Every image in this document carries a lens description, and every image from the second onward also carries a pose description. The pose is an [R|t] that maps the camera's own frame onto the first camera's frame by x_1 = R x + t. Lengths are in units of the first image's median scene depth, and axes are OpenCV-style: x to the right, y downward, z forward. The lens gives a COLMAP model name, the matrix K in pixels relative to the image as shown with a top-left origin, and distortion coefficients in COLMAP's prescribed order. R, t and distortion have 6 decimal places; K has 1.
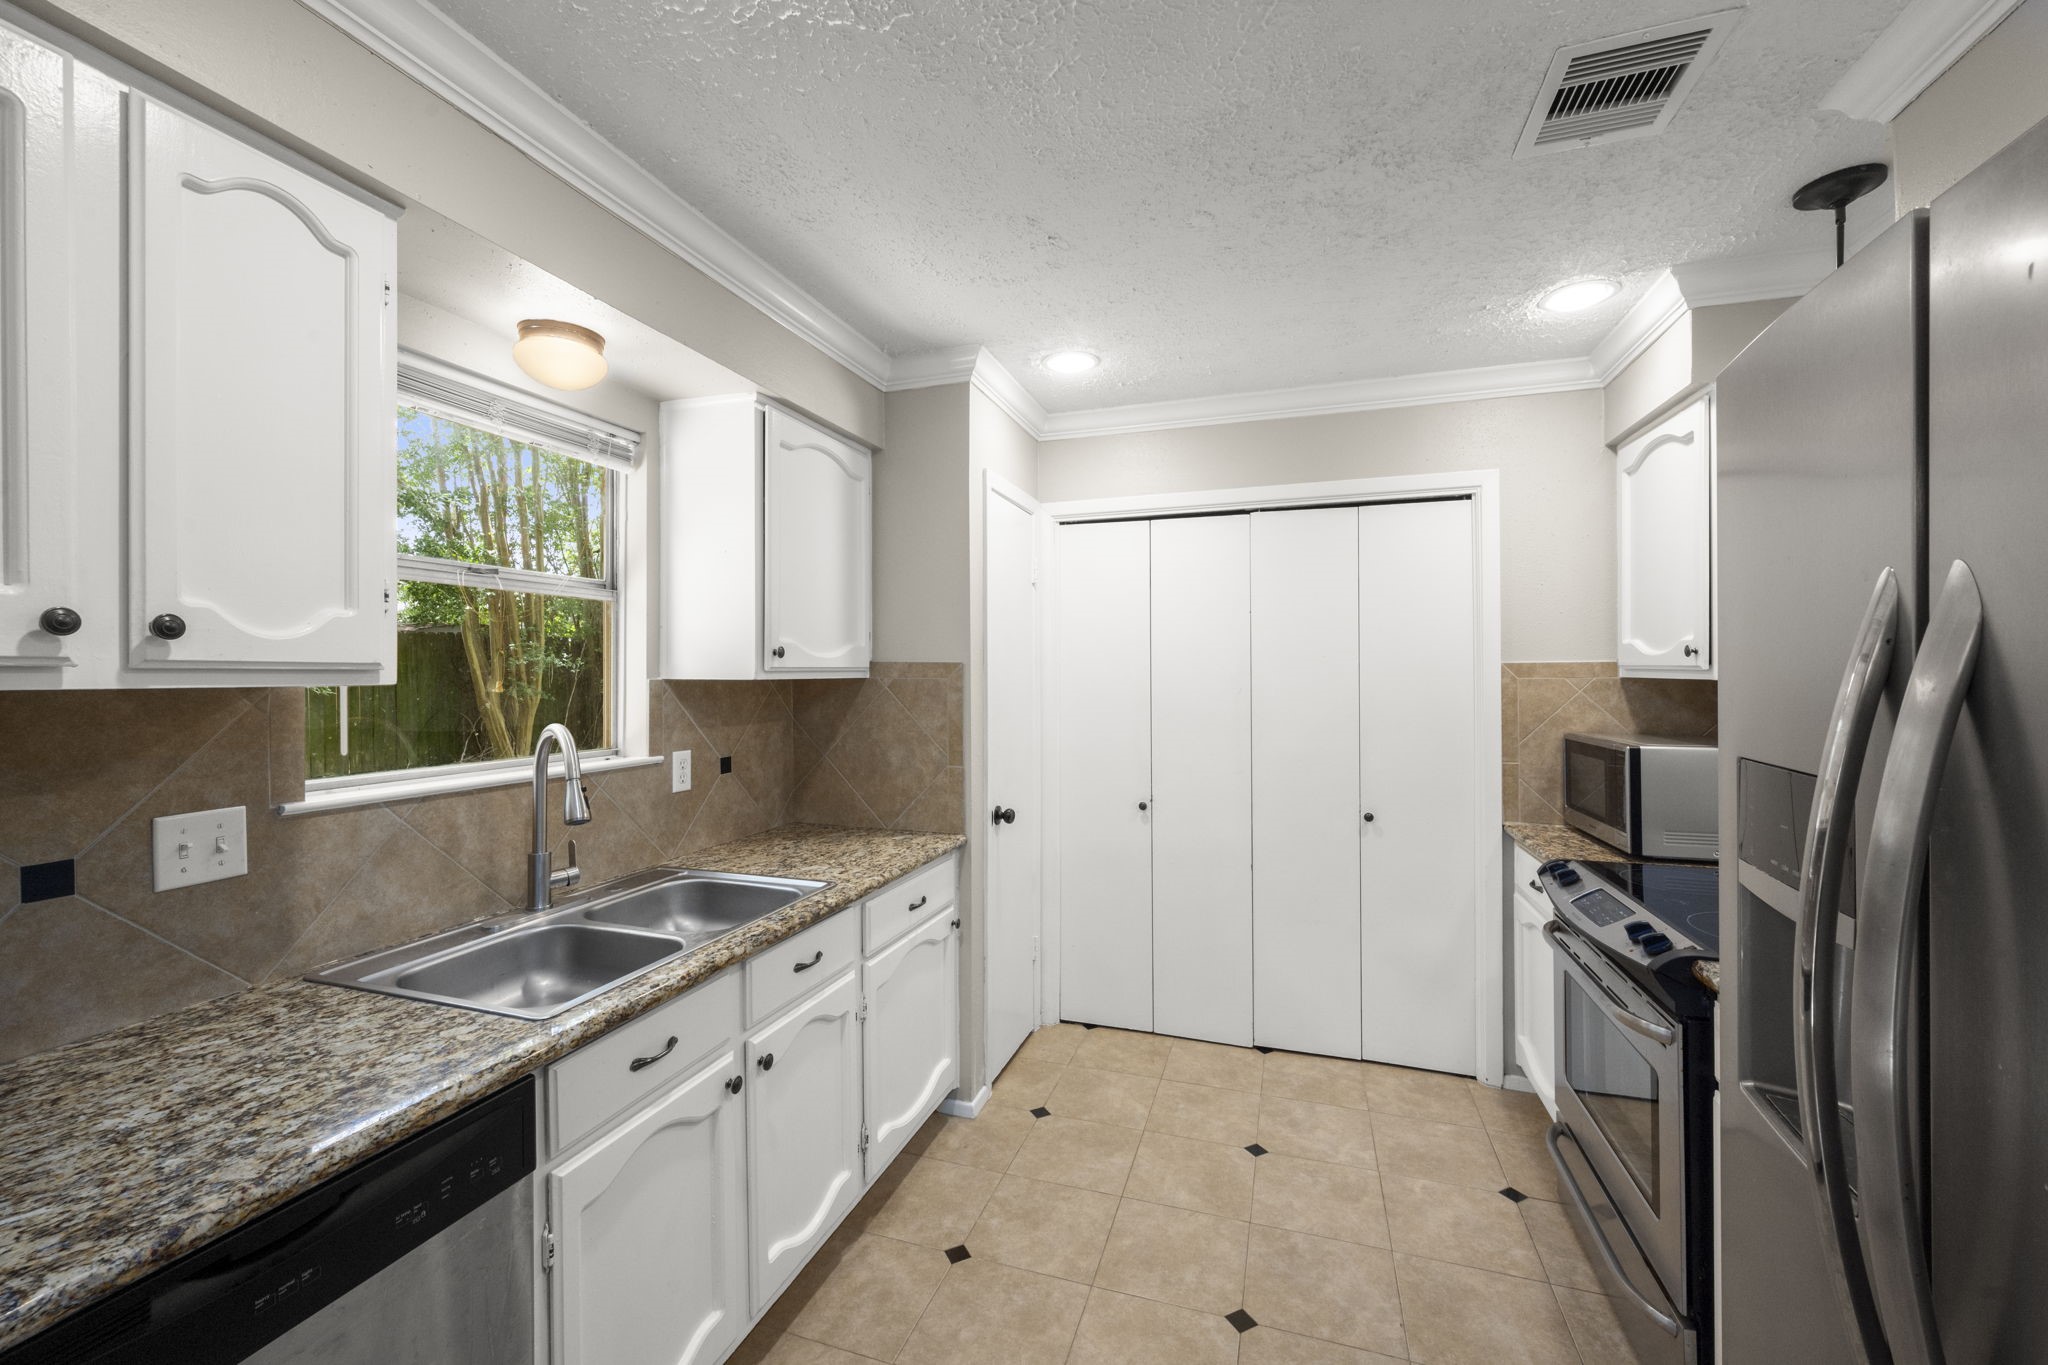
lens RADIAL K [[813.6, 0, 1024.9], [0, 813.6, 675.7], [0, 0, 1]] dist [0.000856, -0.000003]
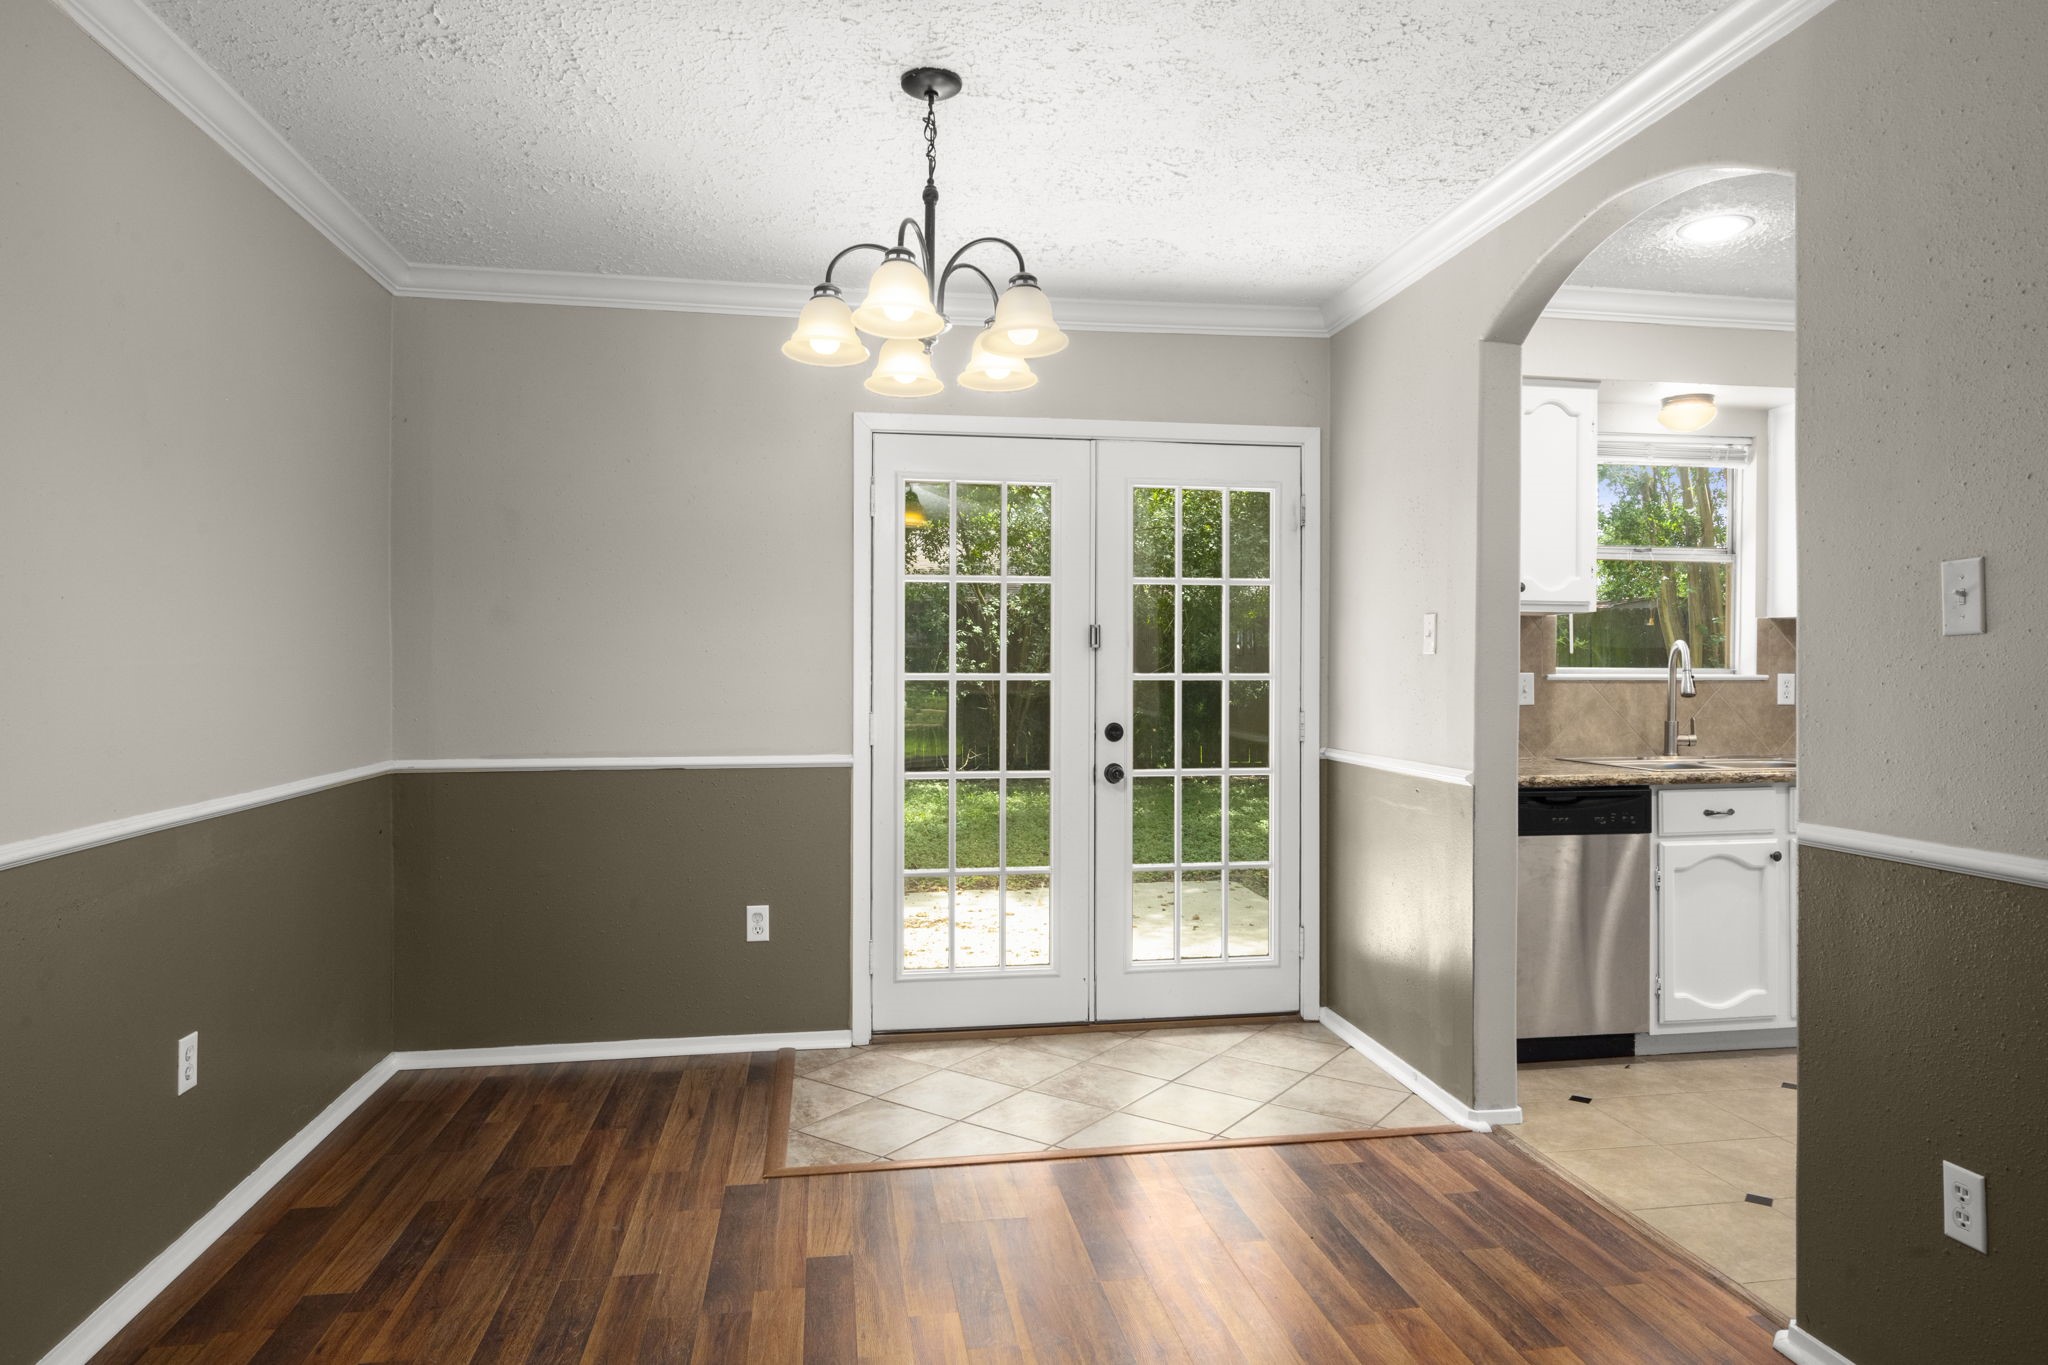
lens RADIAL K [[1214.4, 0, 1024.0], [0, 1214.4, 682.5], [0, 0, 1]] dist [-0.002632, -0.000533]
pose [[0.458629, 0.008569, -0.888587, 0.679810], [-0.003680, 0.999963, 0.007744, 0.088502], [0.888620, -0.000282, 0.458644, -0.889656]]
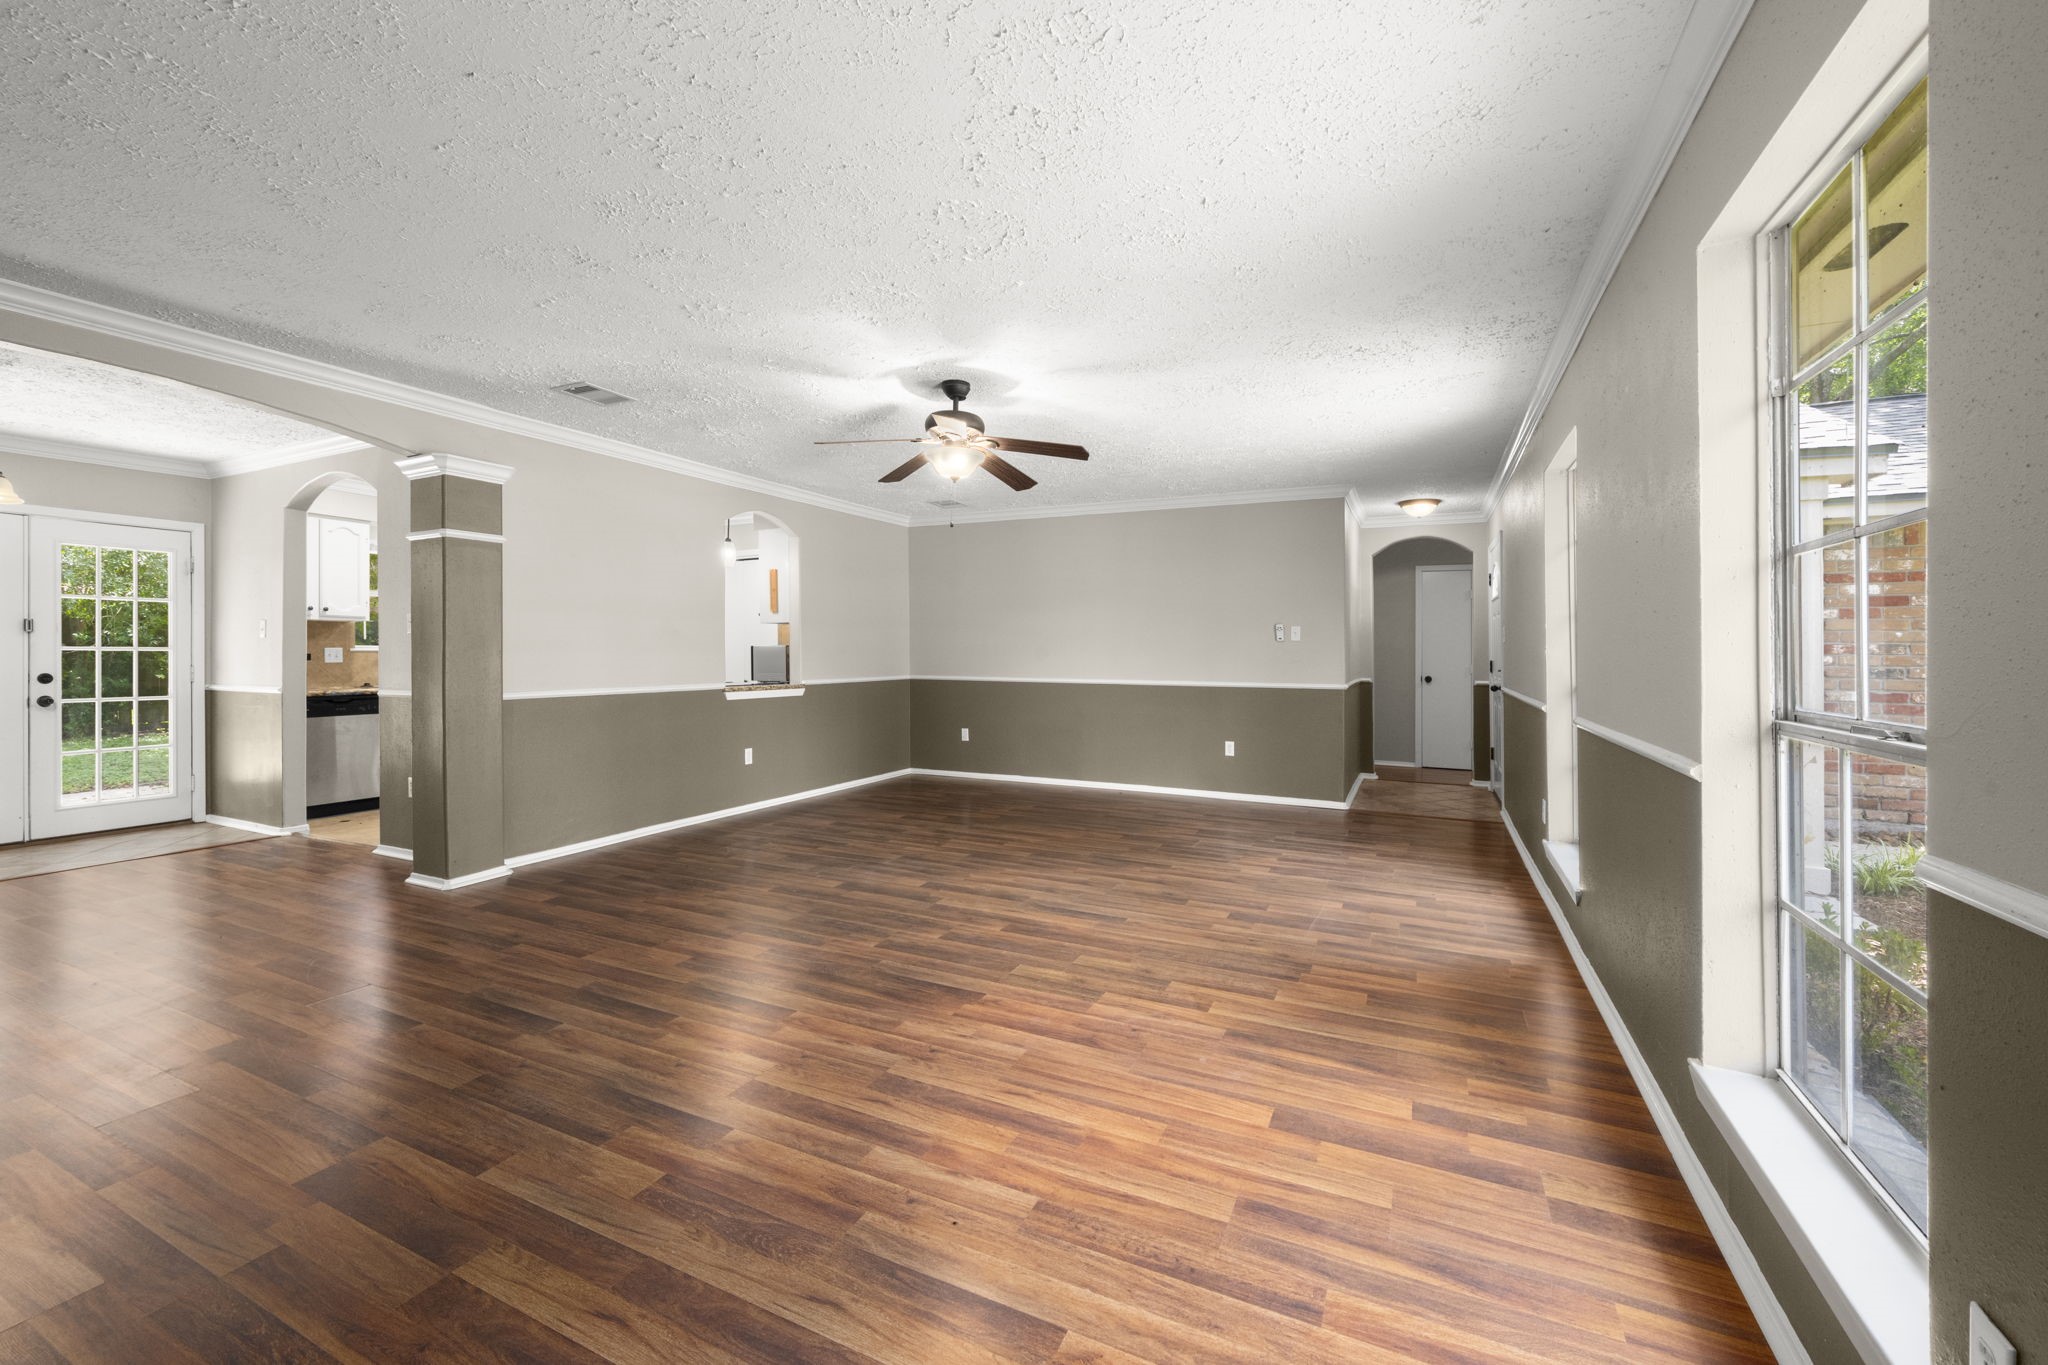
lens RADIAL K [[823.4, 0, 1028.1], [0, 823.4, 653.9], [0, 0, 1]] dist [0.000567, 0.000189]
pose [[0.991037, -0.004465, -0.133511, 1.937228], [0.004181, 0.999988, -0.002405, 0.120247], [0.133521, 0.001825, 0.991044, -1.710268]]
